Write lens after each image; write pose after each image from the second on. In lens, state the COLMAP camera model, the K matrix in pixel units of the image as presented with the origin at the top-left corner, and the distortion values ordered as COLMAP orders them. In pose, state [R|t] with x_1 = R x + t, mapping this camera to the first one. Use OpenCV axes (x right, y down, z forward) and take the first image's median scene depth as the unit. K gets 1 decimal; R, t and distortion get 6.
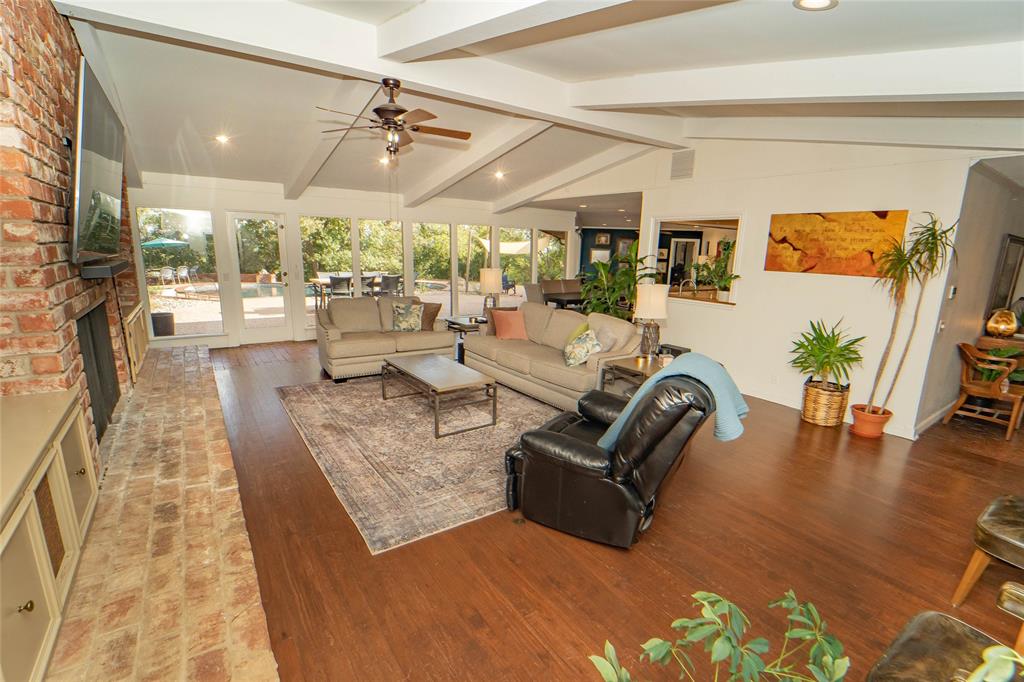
lens RADIAL K [[466.1, 0, 514.0], [0, 466.1, 358.5], [0, 0, 1]] dist [-0.029238, -0.000221]
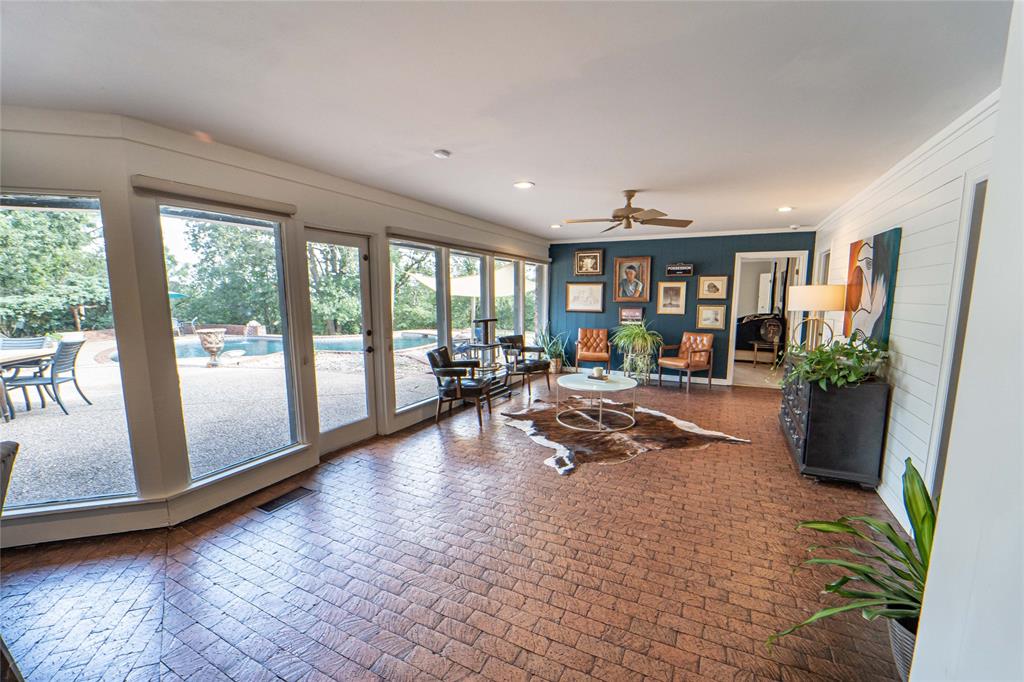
lens RADIAL K [[417.7, 0, 517.1], [0, 417.7, 351.5], [0, 0, 1]] dist [-0.010571, -0.000319]
pose [[0.955832, 0.015073, -0.293526, 0.253166], [-0.043428, 0.994965, -0.090323, -0.117076], [0.290687, 0.099081, 0.951674, 0.555652]]
